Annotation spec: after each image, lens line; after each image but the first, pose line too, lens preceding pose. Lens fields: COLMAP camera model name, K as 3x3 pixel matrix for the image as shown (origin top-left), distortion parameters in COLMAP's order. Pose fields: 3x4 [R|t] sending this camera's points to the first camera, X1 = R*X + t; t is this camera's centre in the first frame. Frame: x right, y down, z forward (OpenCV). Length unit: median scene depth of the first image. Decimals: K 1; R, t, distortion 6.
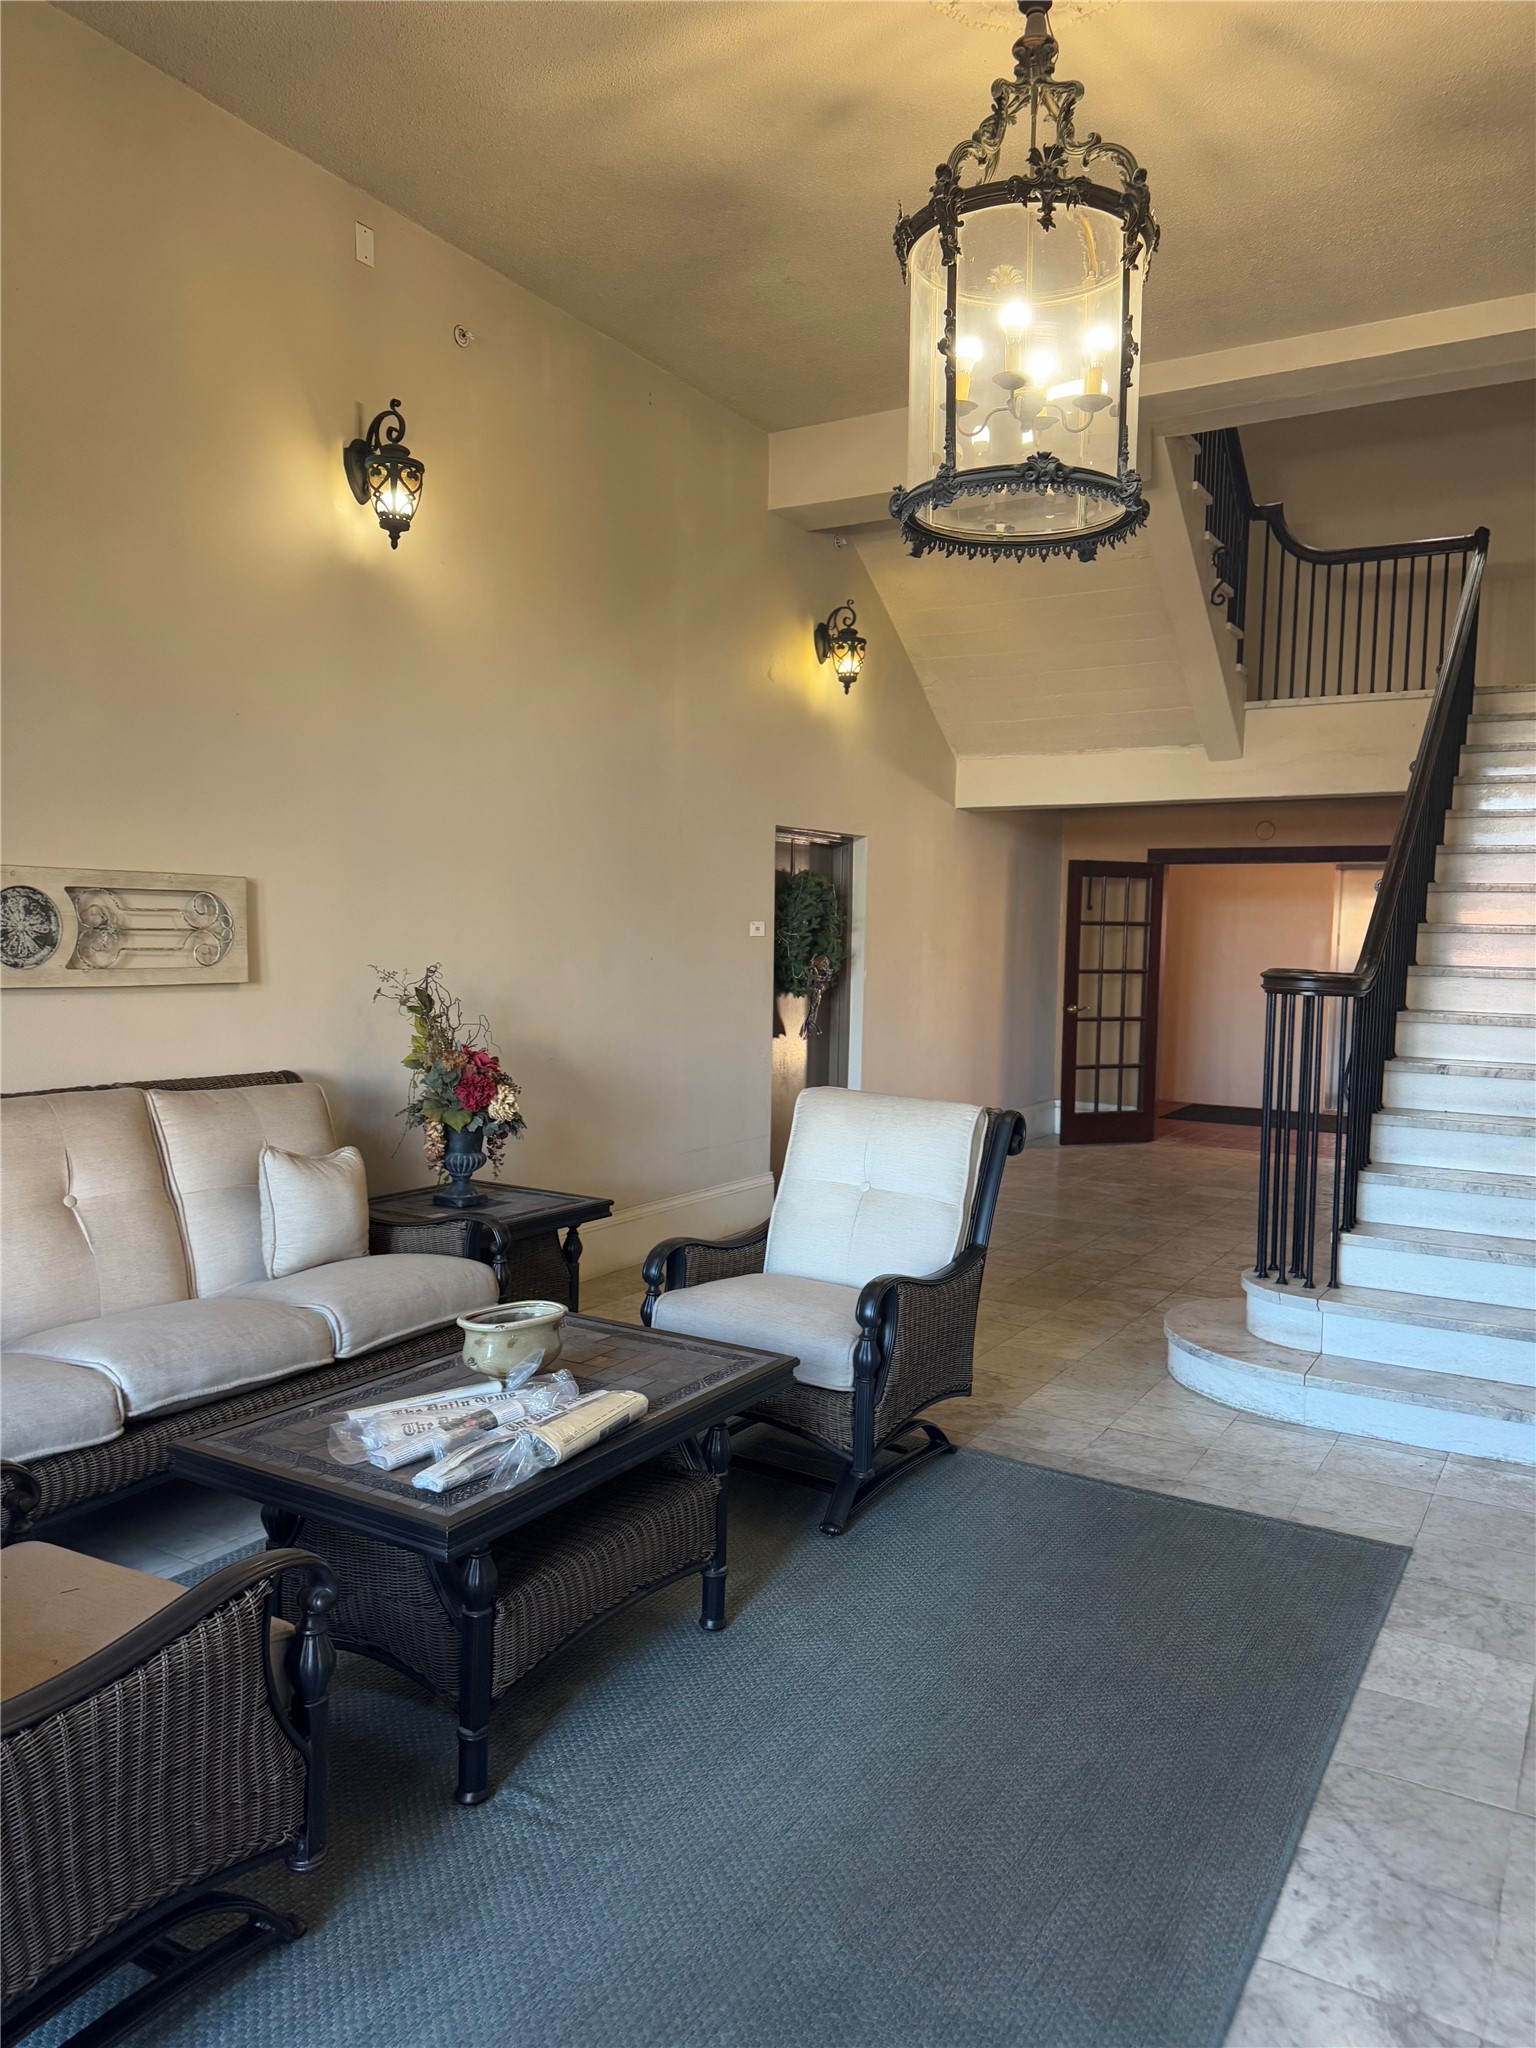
lens RADIAL K [[1442.5, 0, 770.7], [0, 1442.5, 1025.0], [0, 0, 1]] dist [0.074462, -0.093924]
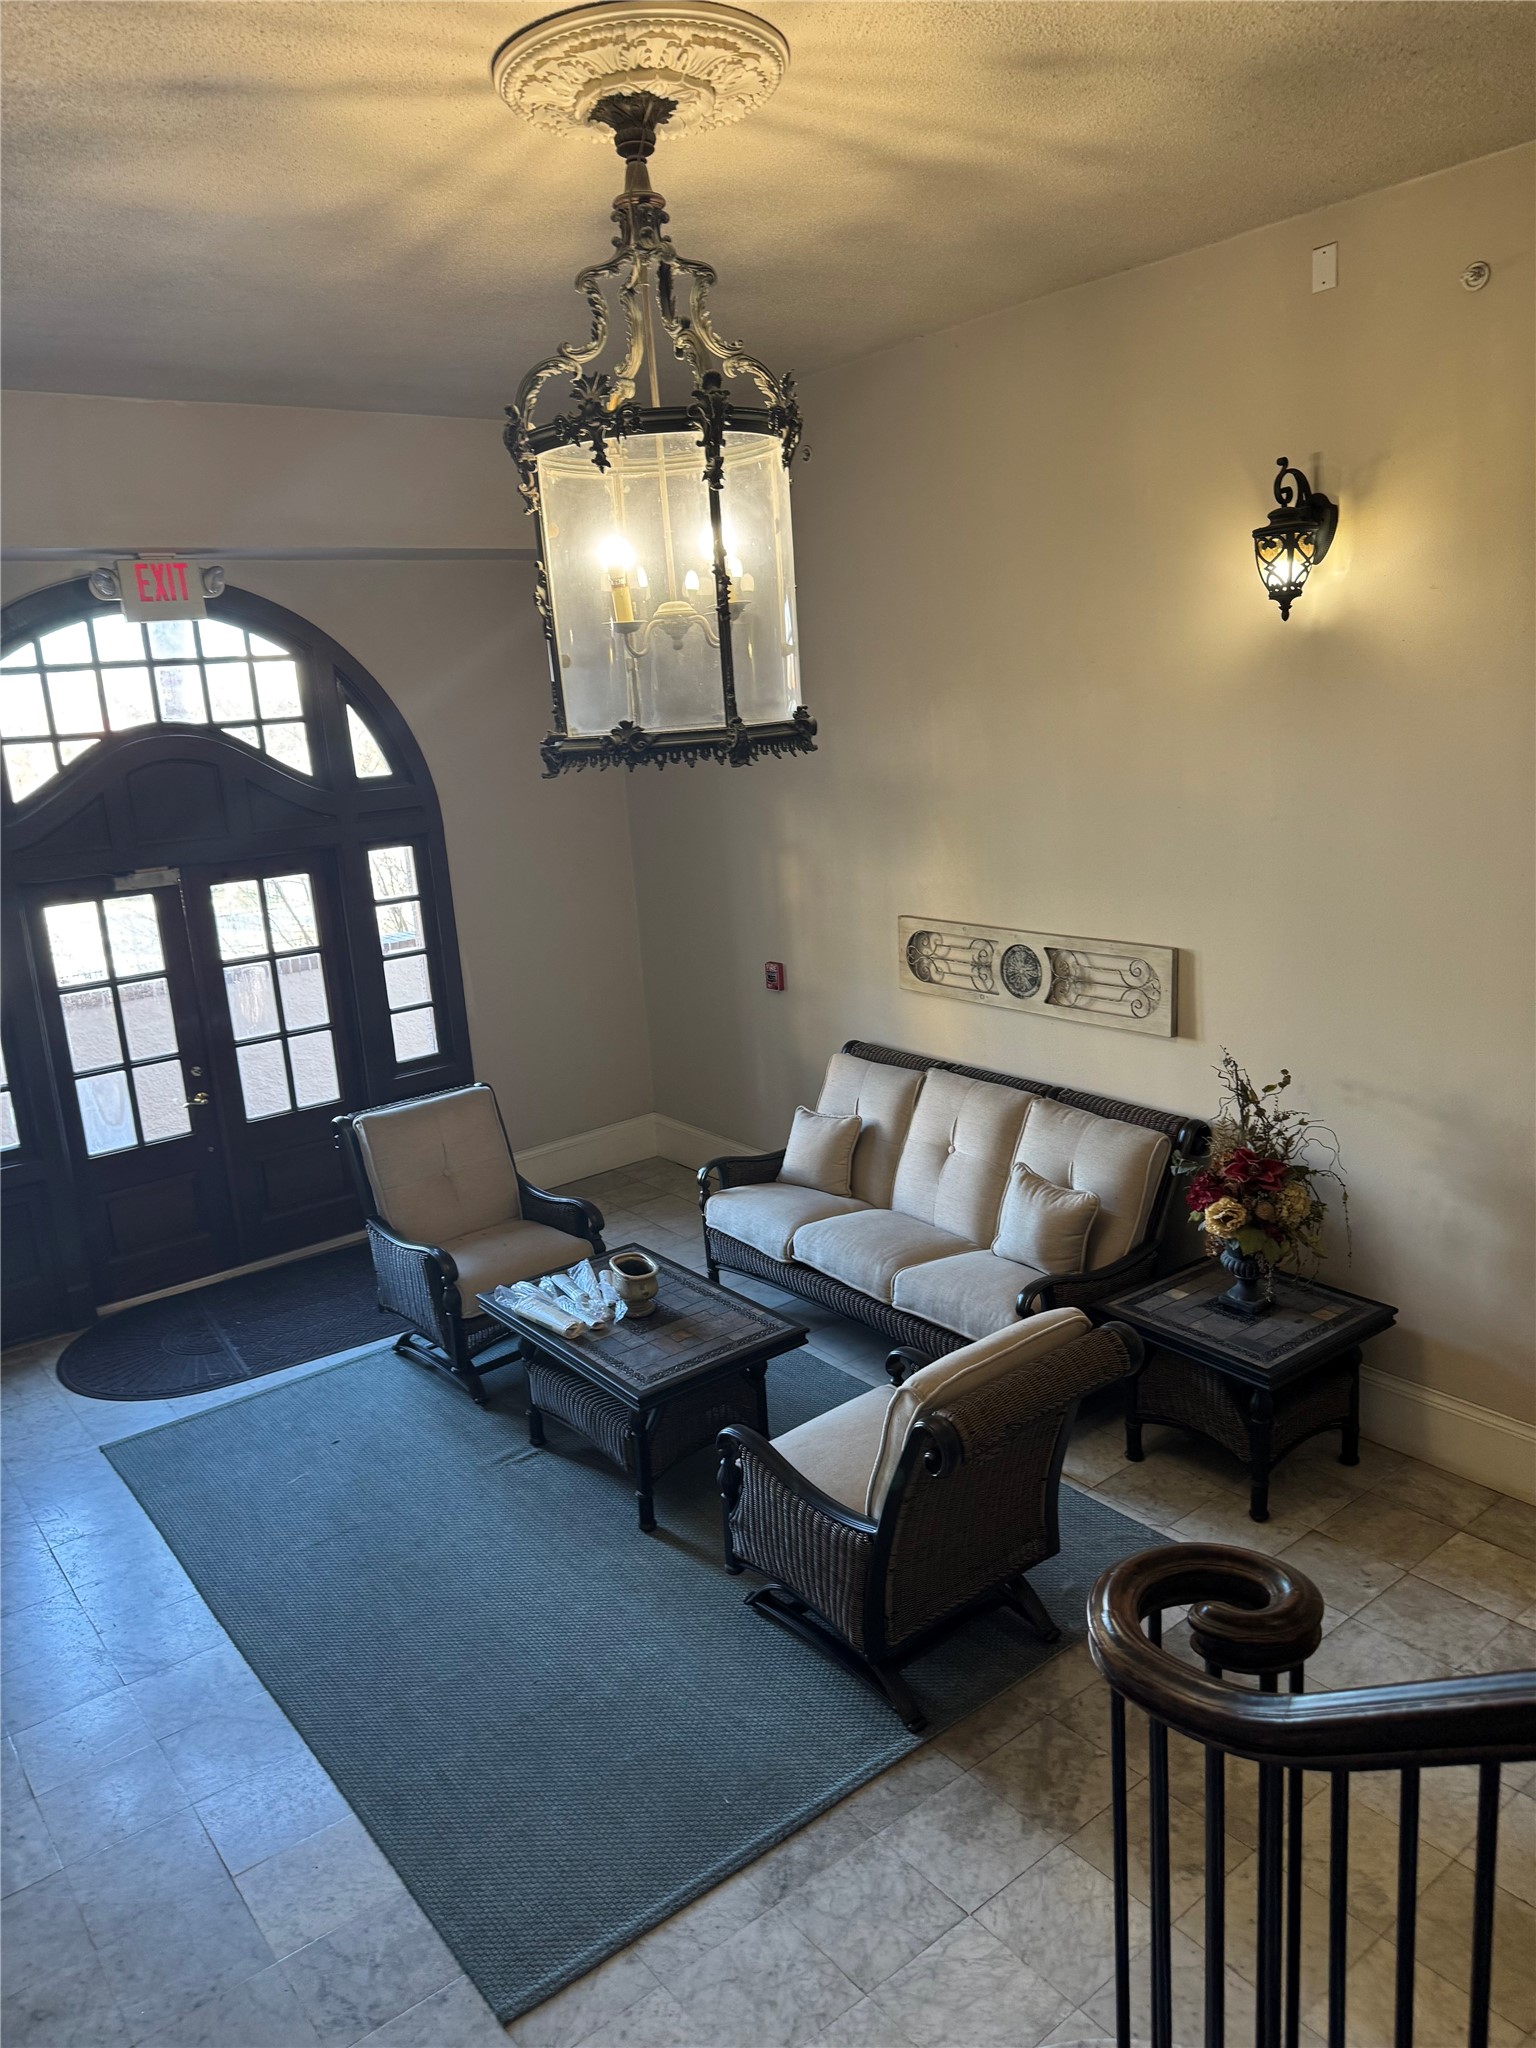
lens RADIAL K [[1442.5, 0, 770.7], [0, 1442.5, 1025.0], [0, 0, 1]] dist [0.074462, -0.093924]
pose [[-0.363464, 0.217247, -0.905924, 0.877292], [-0.001200, 0.972320, 0.233650, -0.336229], [0.931607, 0.086010, -0.353143, 1.200727]]
